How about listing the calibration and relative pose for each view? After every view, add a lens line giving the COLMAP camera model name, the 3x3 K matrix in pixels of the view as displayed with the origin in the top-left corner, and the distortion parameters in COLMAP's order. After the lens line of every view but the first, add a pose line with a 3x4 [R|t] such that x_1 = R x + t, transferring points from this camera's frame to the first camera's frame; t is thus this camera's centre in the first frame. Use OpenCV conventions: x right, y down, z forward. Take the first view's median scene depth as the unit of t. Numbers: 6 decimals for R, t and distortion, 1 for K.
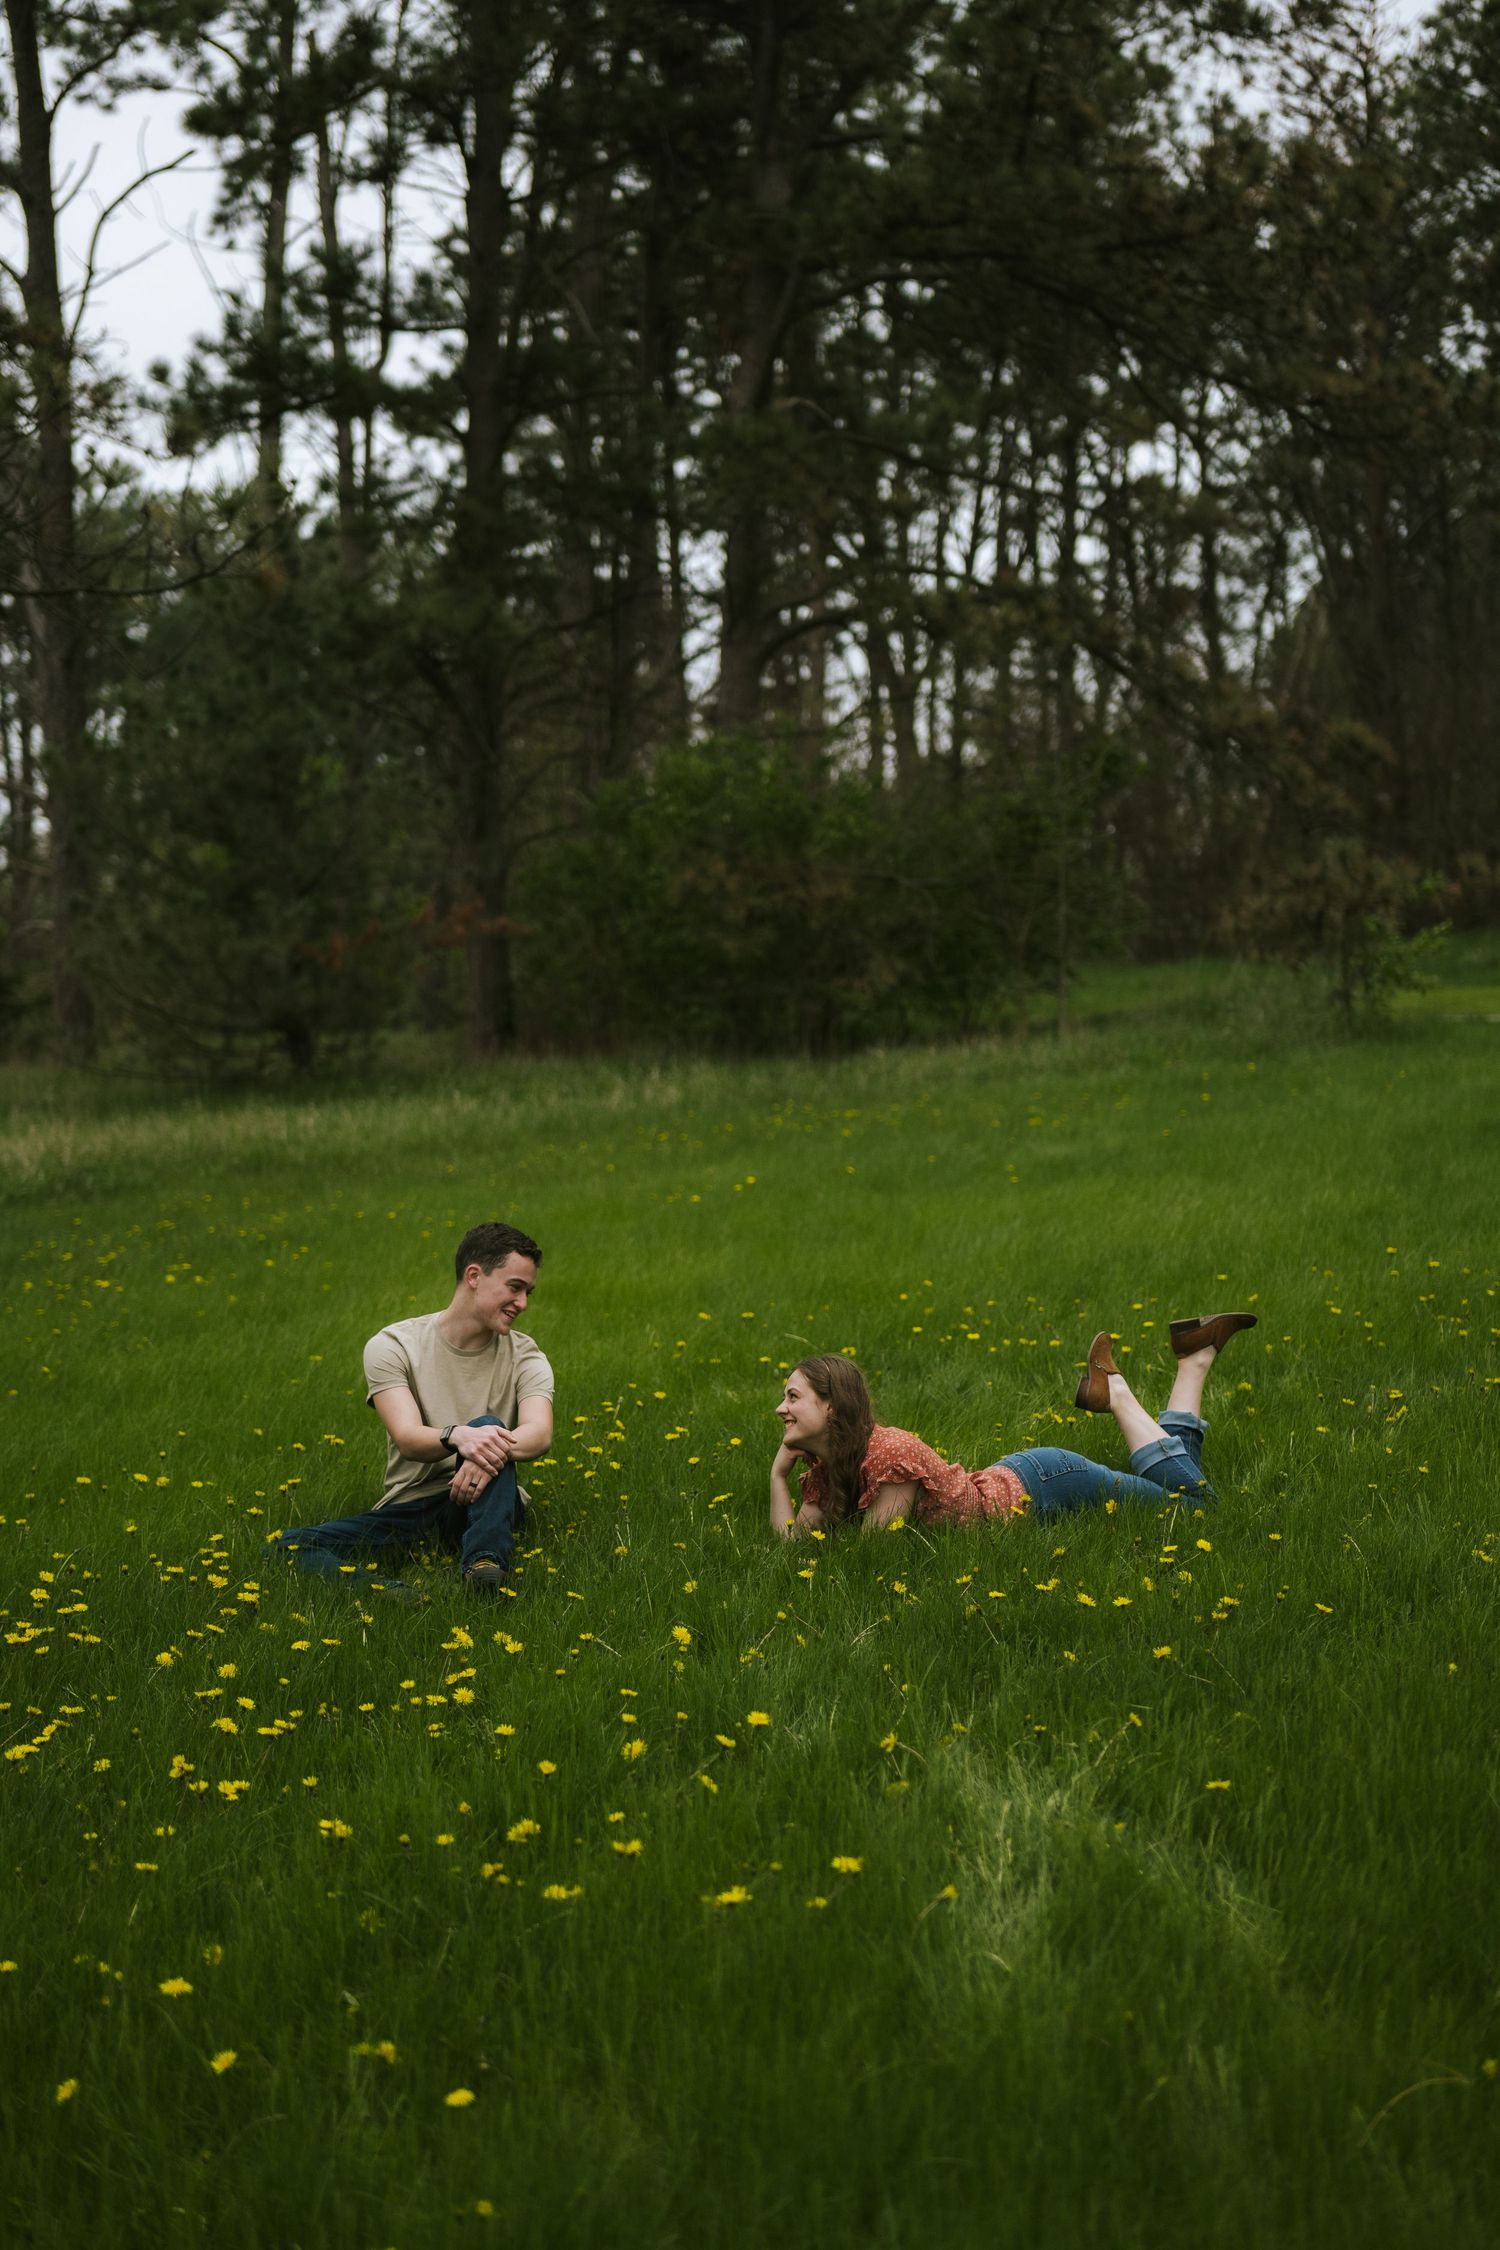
lens RADIAL K [[3351.3, 0, 683.2], [0, 3351.3, 1124.4], [0, 0, 1]] dist [-0.014009, -0.017103]
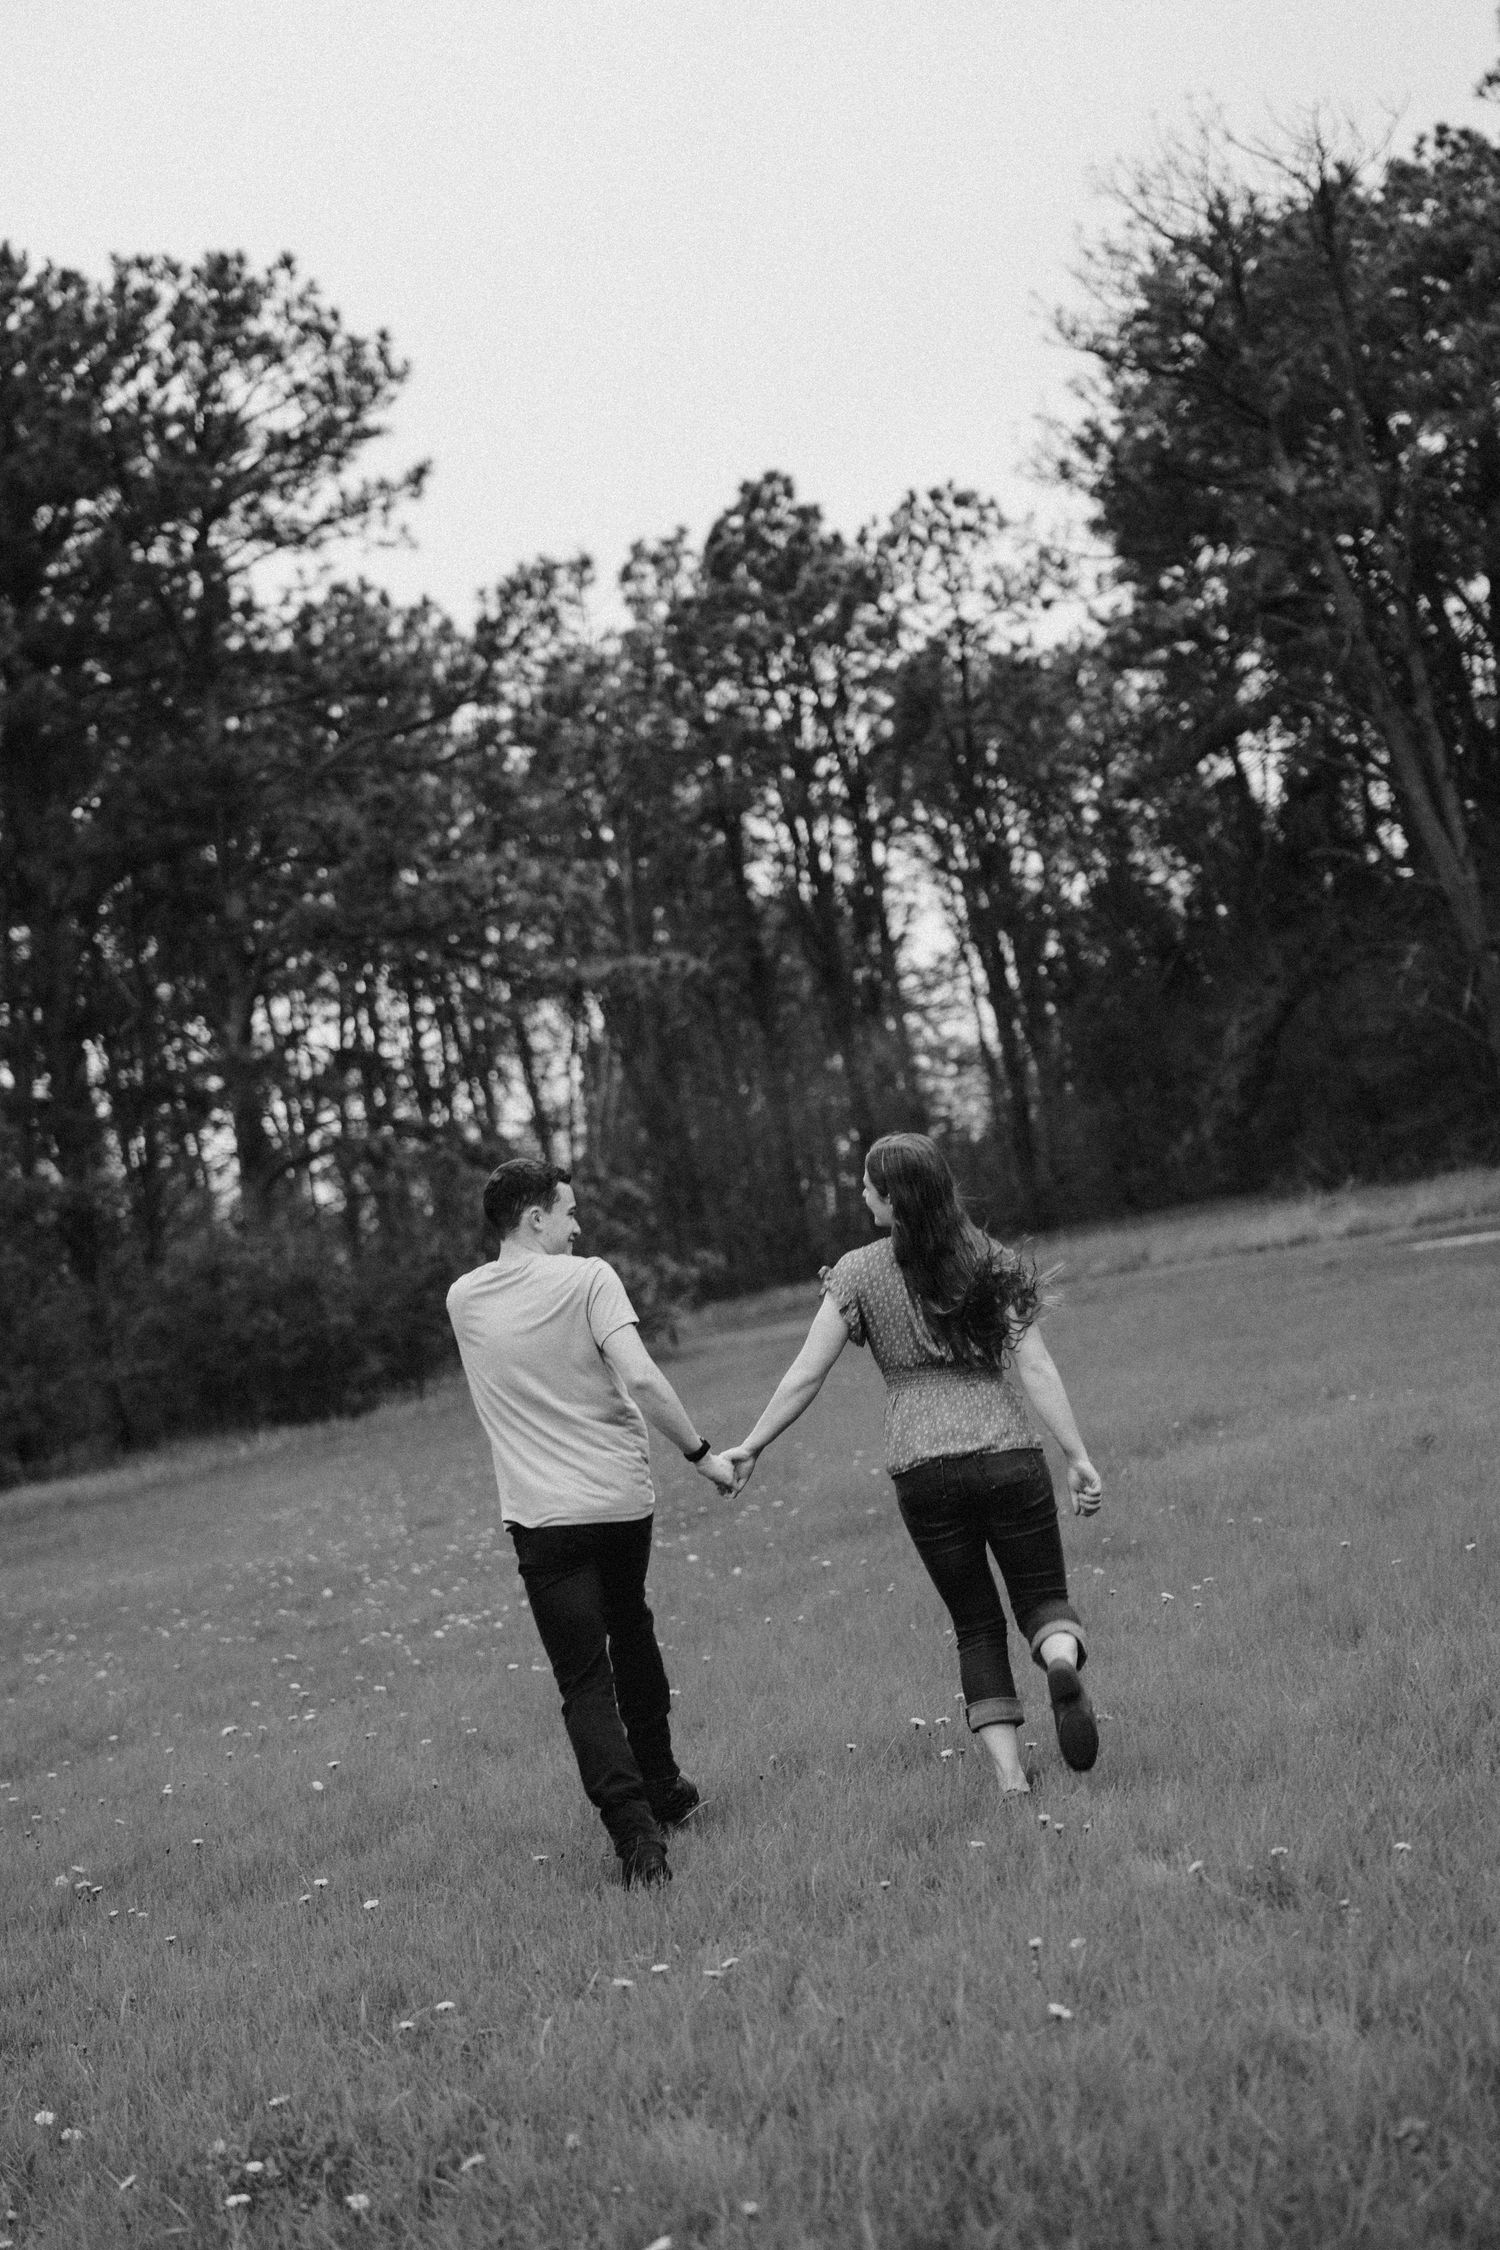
lens RADIAL K [[3351.3, 0, 683.2], [0, 3351.3, 1124.4], [0, 0, 1]] dist [-0.014009, -0.017103]
pose [[0.972866, -0.122790, 0.196098, -0.087616], [0.146742, 0.982740, -0.112648, 0.040926], [-0.178881, 0.138367, 0.974092, -0.579758]]
